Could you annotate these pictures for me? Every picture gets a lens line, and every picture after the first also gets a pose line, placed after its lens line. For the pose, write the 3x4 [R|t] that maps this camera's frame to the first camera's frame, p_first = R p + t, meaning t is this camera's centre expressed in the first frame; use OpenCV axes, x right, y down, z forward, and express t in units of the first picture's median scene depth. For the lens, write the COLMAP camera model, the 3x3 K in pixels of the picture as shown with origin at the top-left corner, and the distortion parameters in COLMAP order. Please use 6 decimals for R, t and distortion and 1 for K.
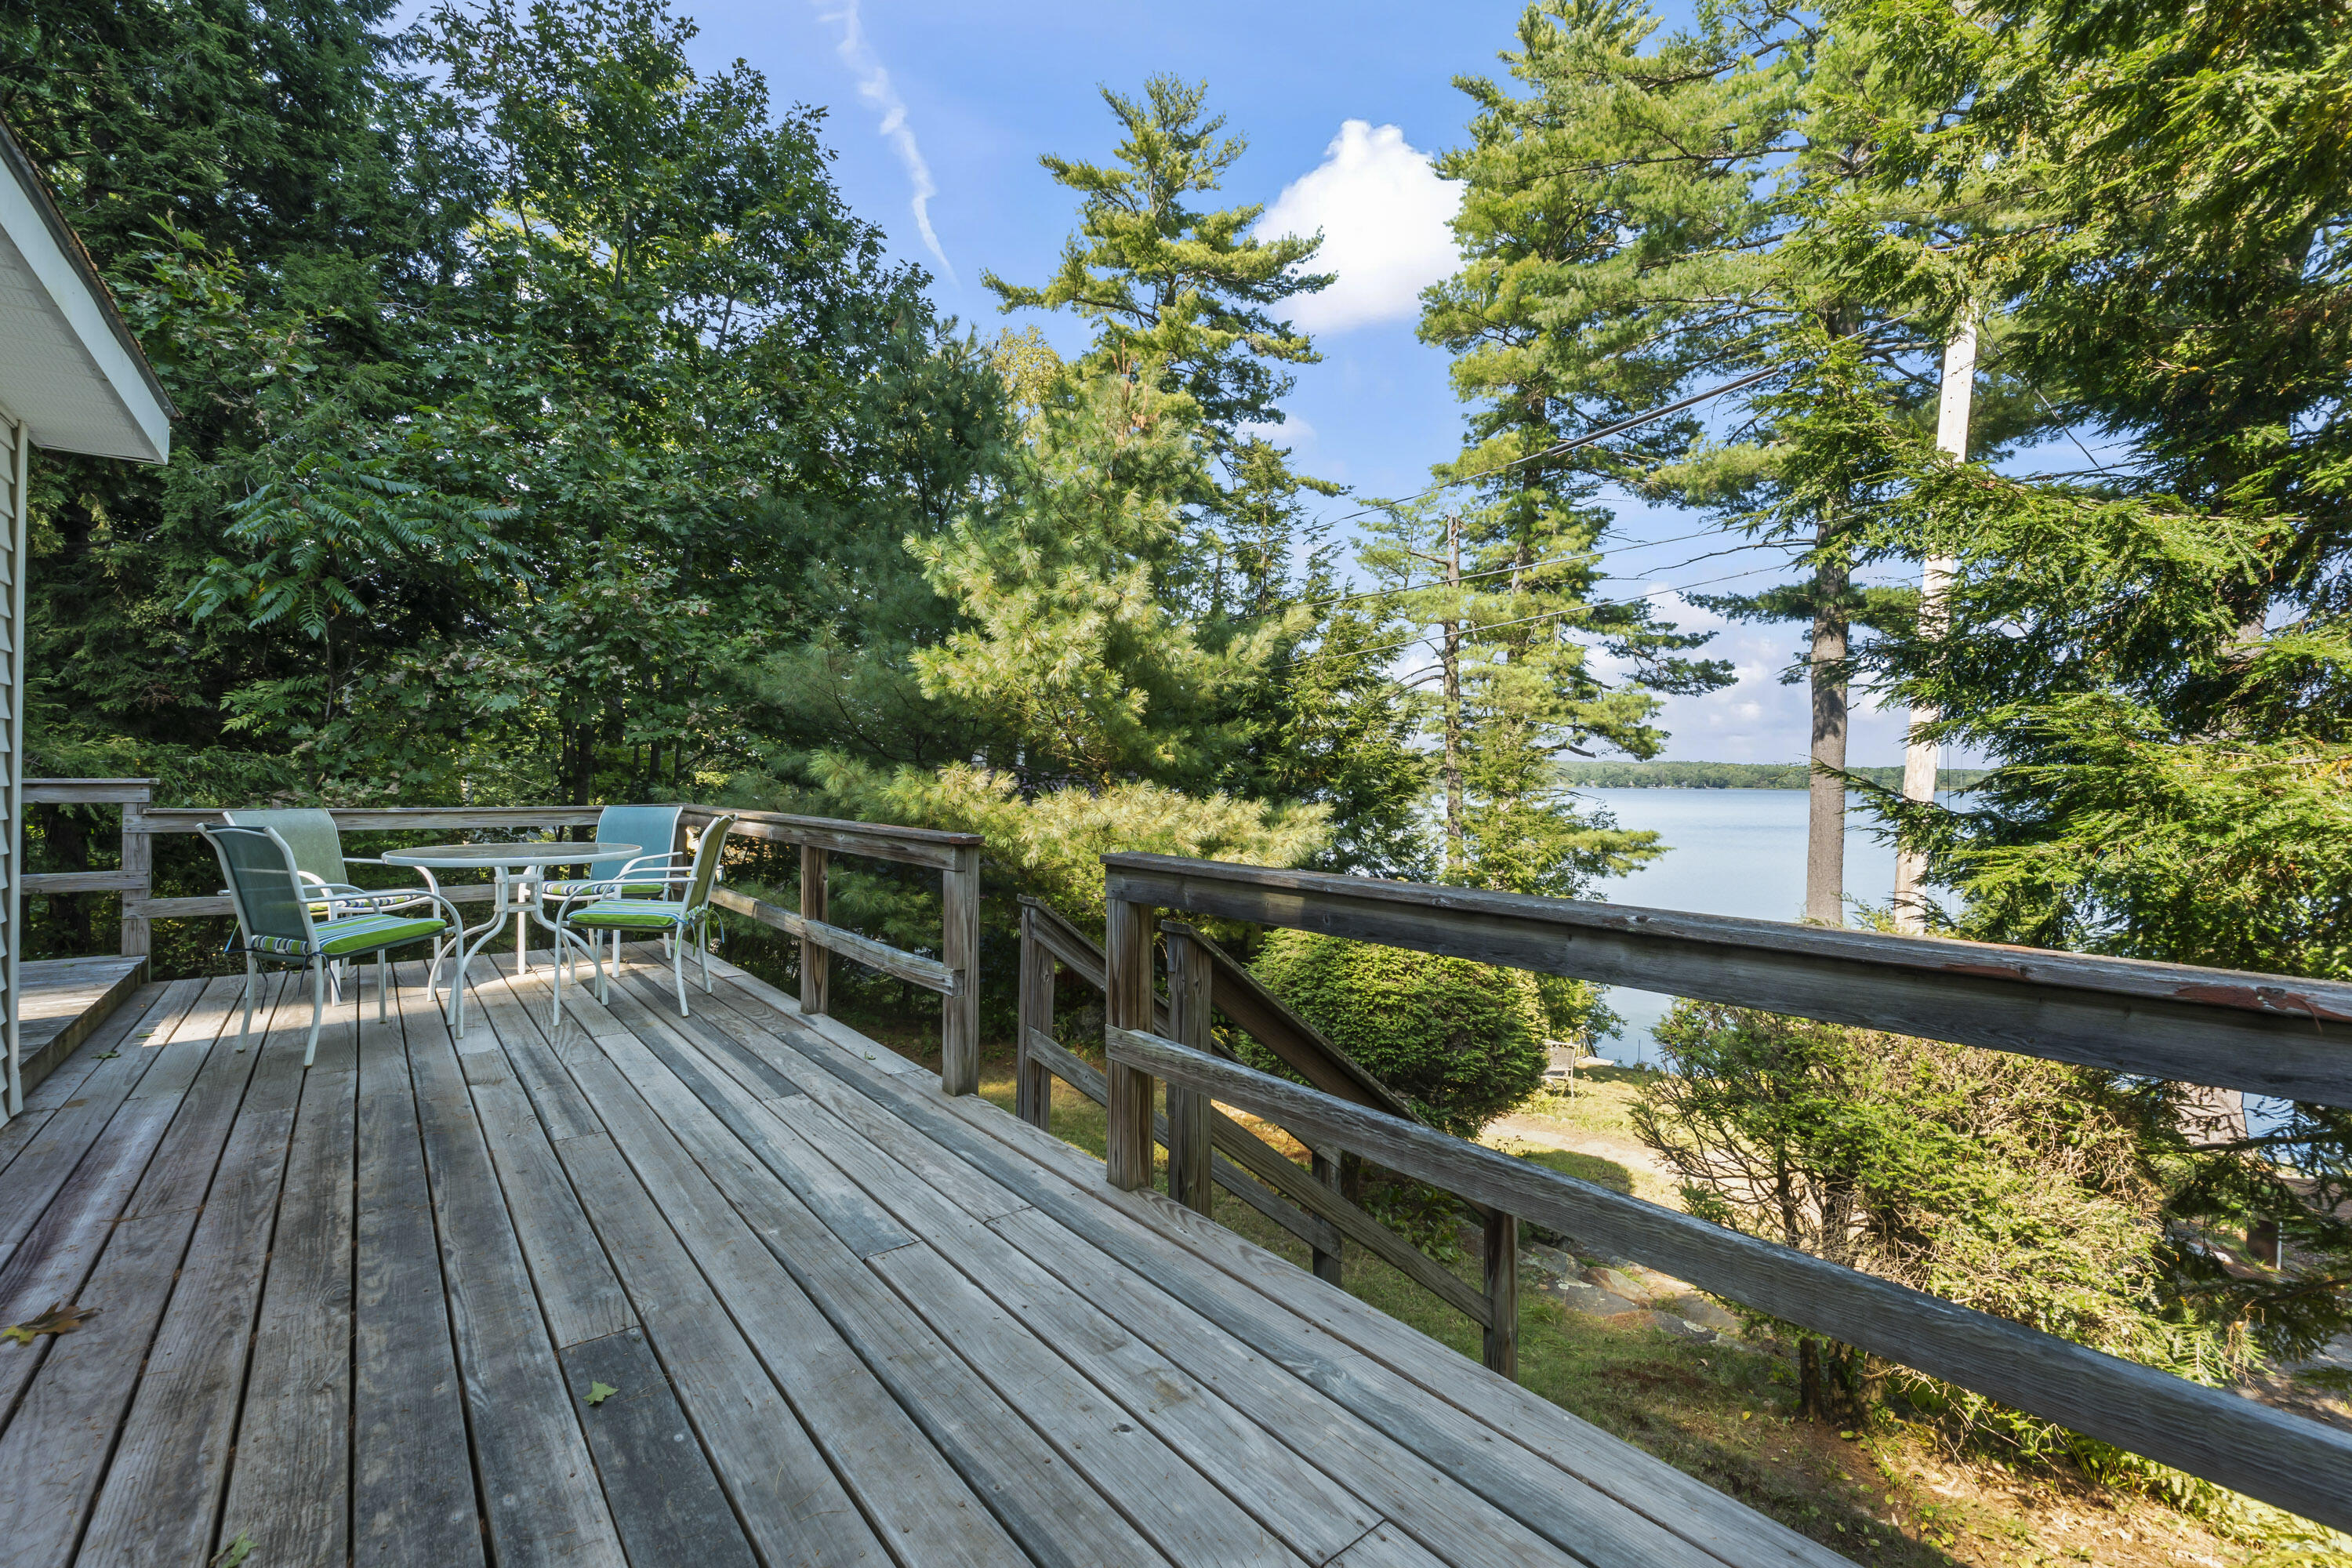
lens RADIAL K [[989.9, 0, 1176.0], [0, 989.9, 784.0], [0, 0, 1]] dist [-0.000193, -0.000427]
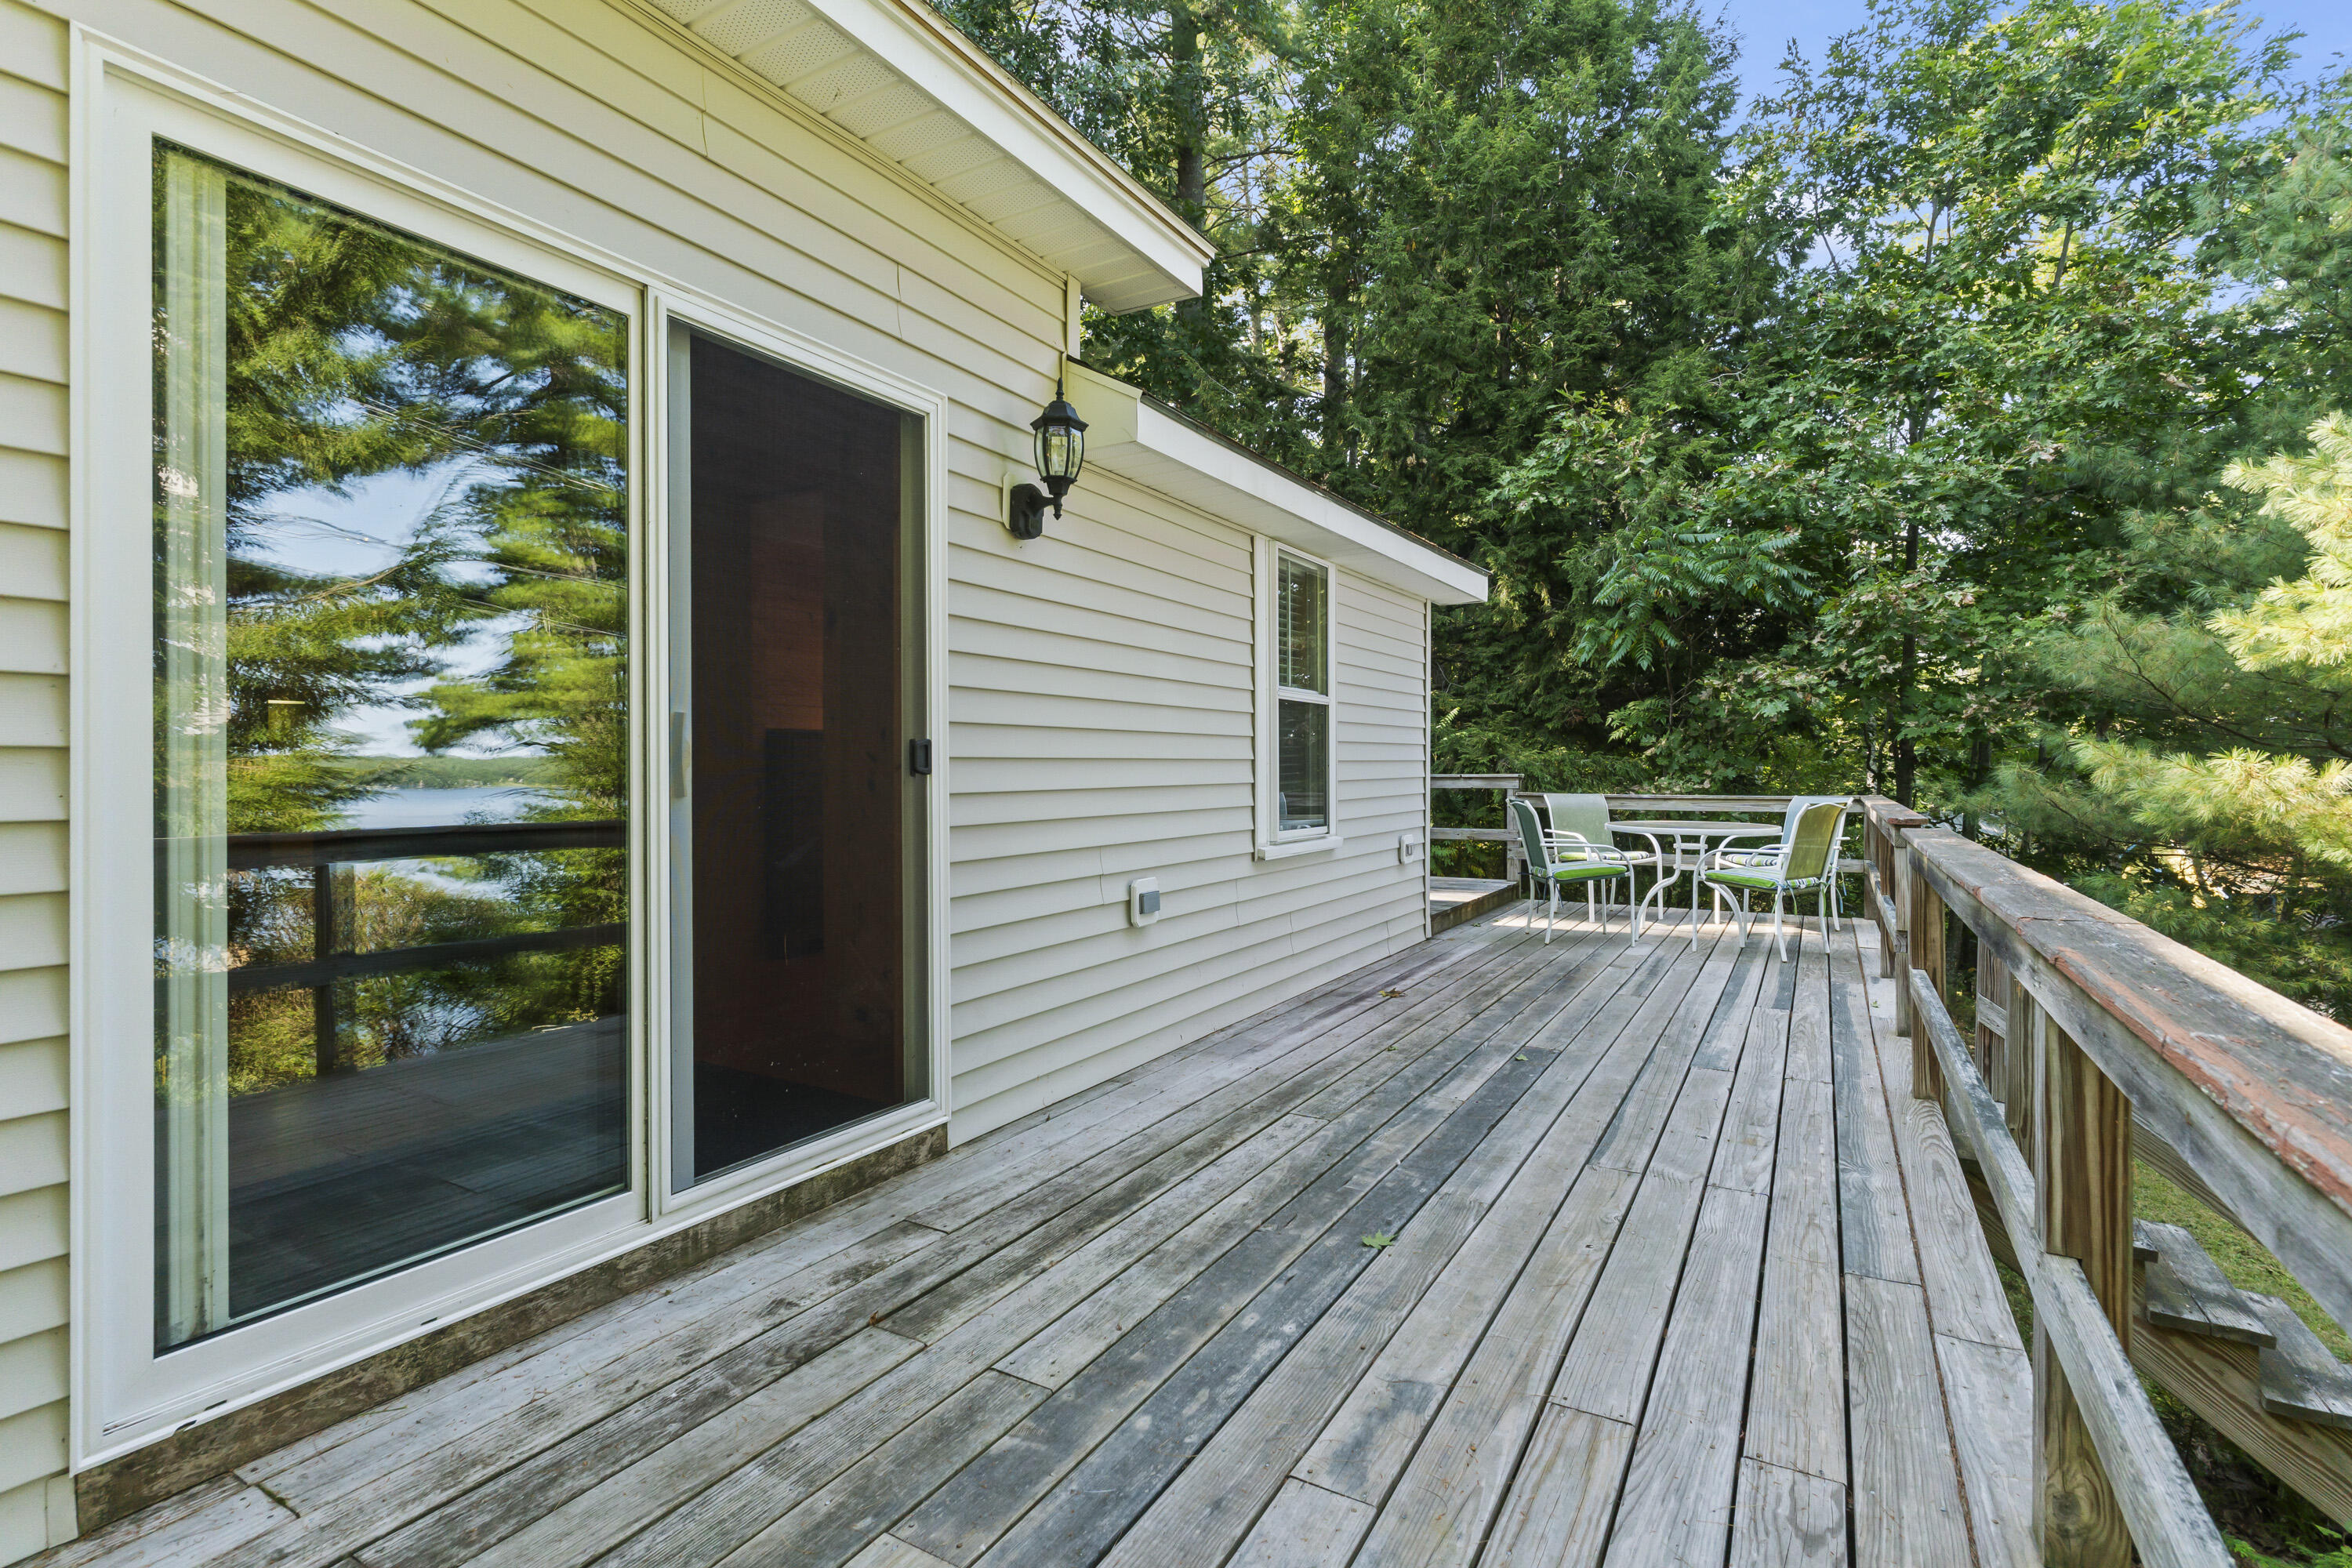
lens RADIAL K [[1136.8, 0, 1170.7], [0, 1136.8, 776.6], [0, 0, 1]] dist [-0.002573, -0.000776]
pose [[0.353900, -0.002400, -0.935280, 0.296291], [-0.004662, 0.999980, -0.004330, 0.005490], [0.935272, 0.005893, 0.353882, -0.117814]]
